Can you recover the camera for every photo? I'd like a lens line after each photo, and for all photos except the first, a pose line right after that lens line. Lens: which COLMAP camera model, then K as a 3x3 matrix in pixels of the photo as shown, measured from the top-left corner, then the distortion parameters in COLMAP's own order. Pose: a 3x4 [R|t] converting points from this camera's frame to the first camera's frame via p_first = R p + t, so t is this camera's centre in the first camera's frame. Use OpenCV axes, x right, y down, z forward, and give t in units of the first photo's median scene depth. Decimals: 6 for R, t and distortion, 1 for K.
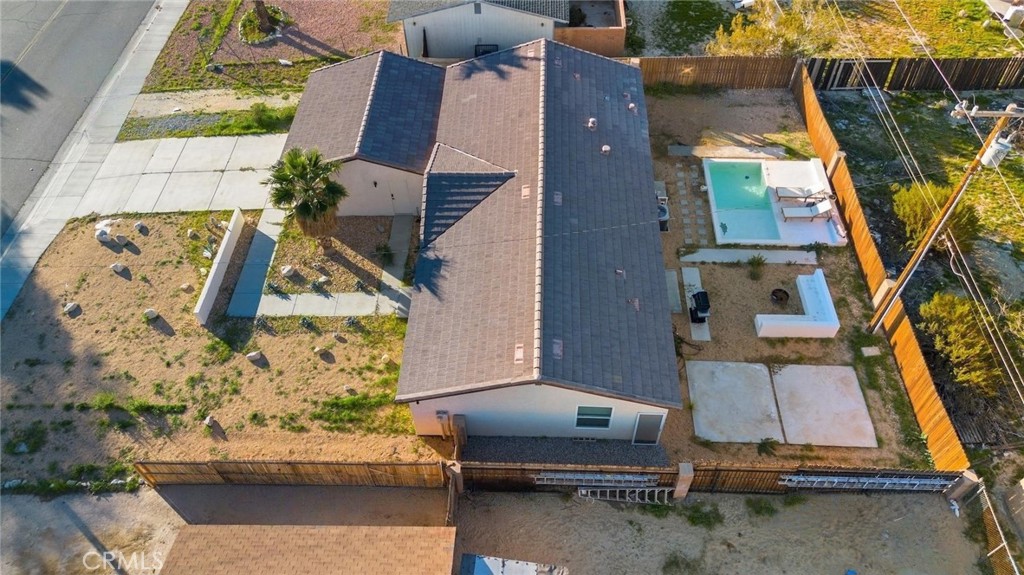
lens RADIAL K [[725.3, 0, 515.9], [0, 725.3, 291.7], [0, 0, 1]] dist [0.069012, -0.067031]
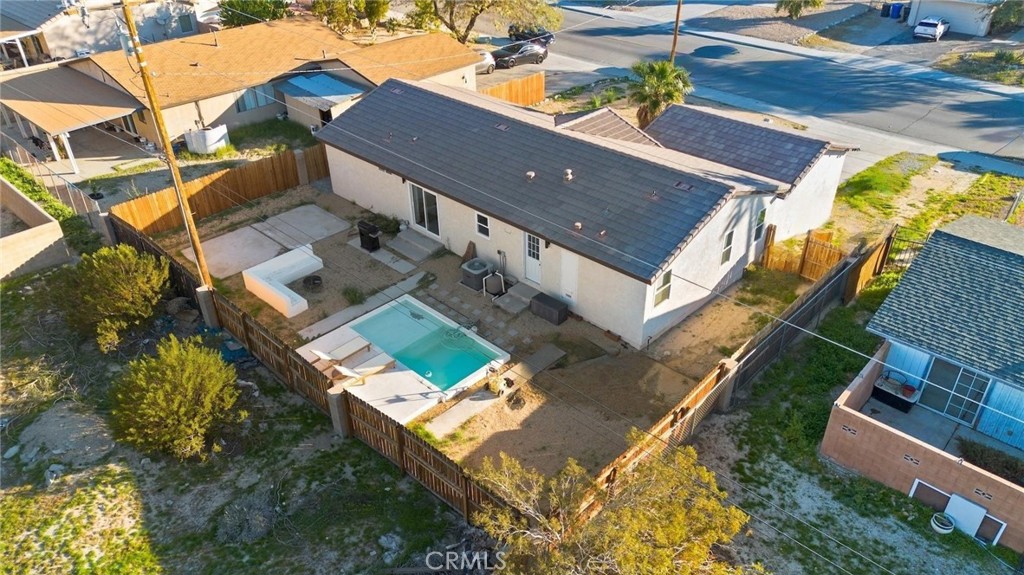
lens RADIAL K [[725.3, 0, 515.0], [0, 725.3, 286.2], [0, 0, 1]] dist [0.069012, -0.067031]
pose [[-0.663811, 0.418822, -0.619631, 0.796806], [-0.571123, 0.251049, 0.781533, -0.903537], [0.482881, 0.872675, 0.072550, 1.096733]]
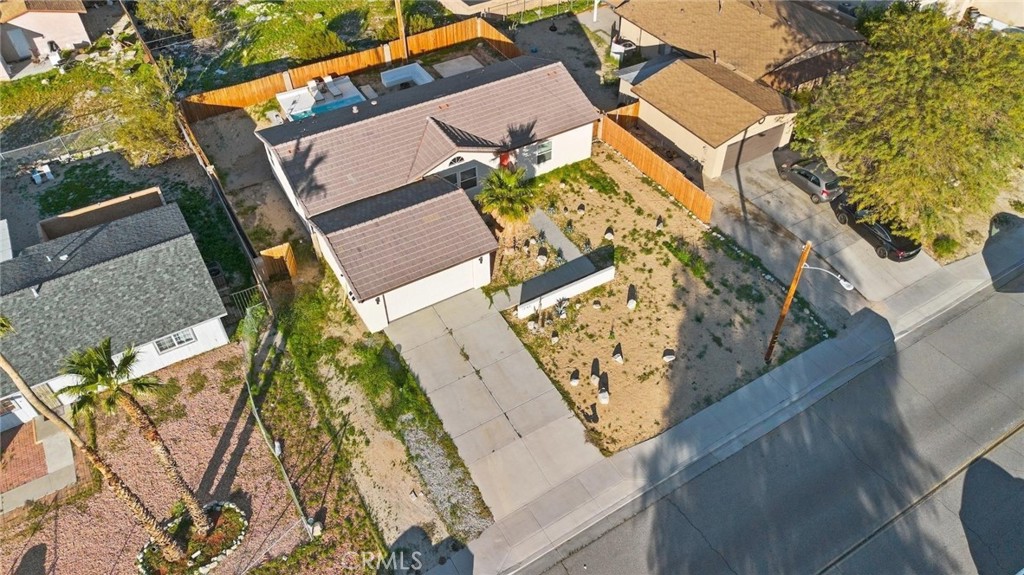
lens RADIAL K [[725.3, 0, 517.7], [0, 725.3, 287.3], [0, 0, 1]] dist [0.069012, -0.067031]
pose [[-0.539891, -0.578318, 0.611610, -1.197152], [0.662832, 0.155760, 0.732388, -1.070661], [-0.518818, 0.800804, 0.299234, 0.743121]]
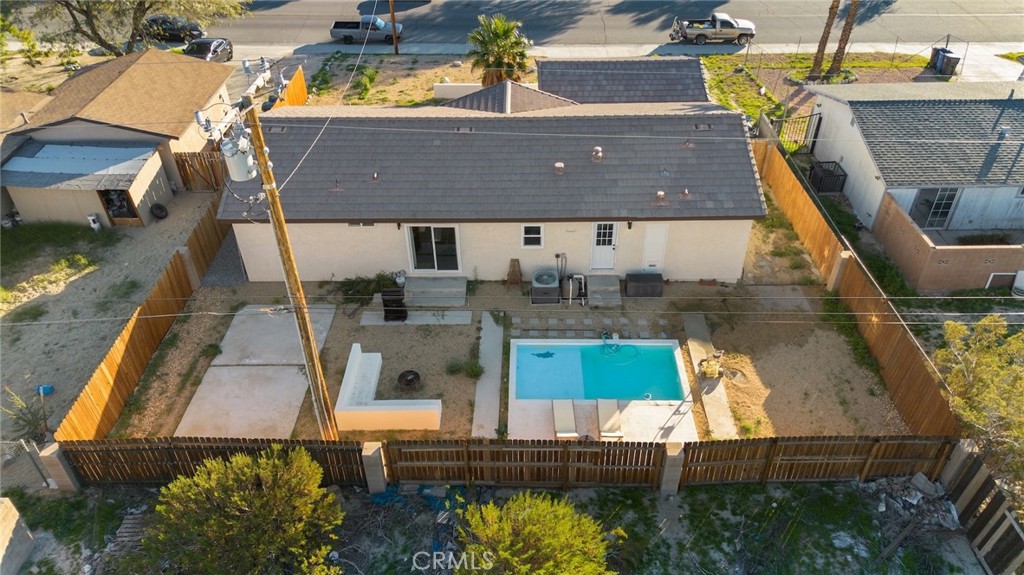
lens RADIAL K [[725.3, 0, 514.3], [0, 725.3, 288.9], [0, 0, 1]] dist [0.069012, -0.067031]
pose [[0.027362, 0.613908, -0.788903, 0.926905], [-0.771793, 0.514527, 0.373626, -0.419229], [0.635284, 0.598647, 0.487889, 0.667248]]
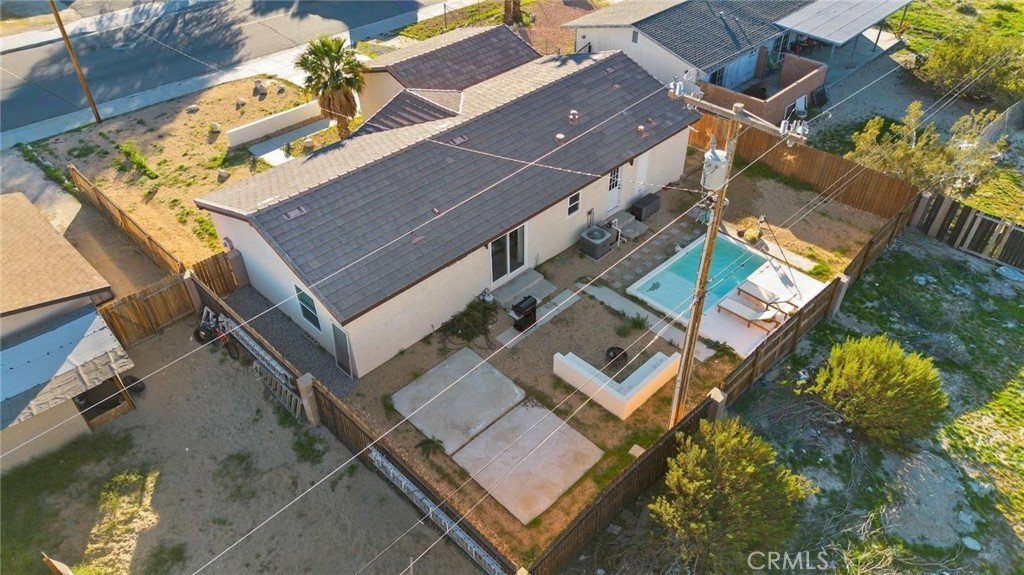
lens RADIAL K [[725.3, 0, 516.4], [0, 725.3, 291.9], [0, 0, 1]] dist [0.069012, -0.067031]
pose [[0.727540, 0.443265, -0.523643, 0.693936], [-0.533996, 0.845069, -0.026572, 0.028440], [0.430736, 0.298955, 0.851523, 0.248566]]
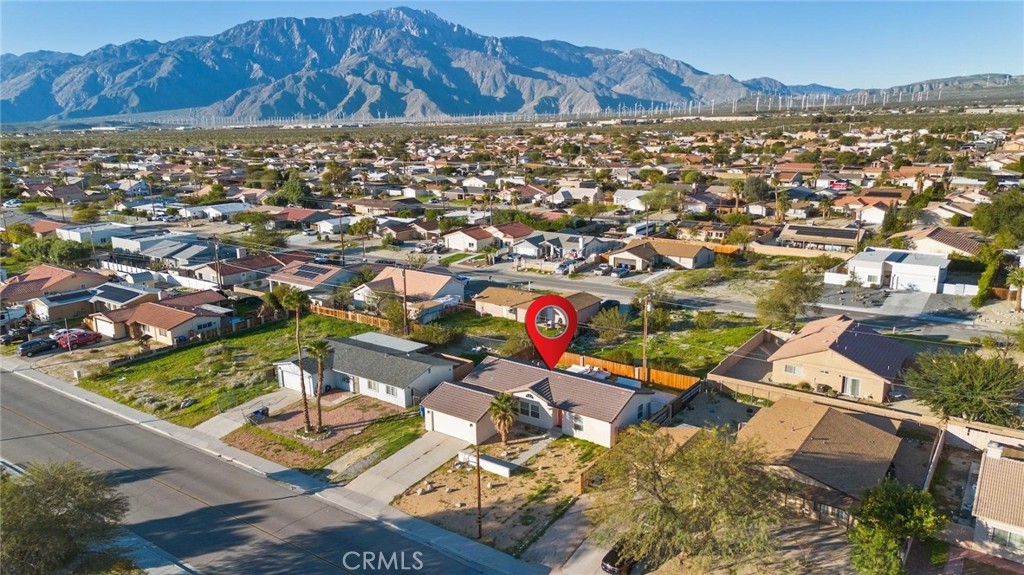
lens RADIAL K [[725.3, 0, 516.7], [0, 725.3, 291.2], [0, 0, 1]] dist [0.069012, -0.067031]
pose [[0.563082, -0.193737, 0.803371, -2.152796], [0.645762, 0.709773, -0.281449, 0.290388], [-0.515684, 0.677266, 0.524768, -0.559838]]
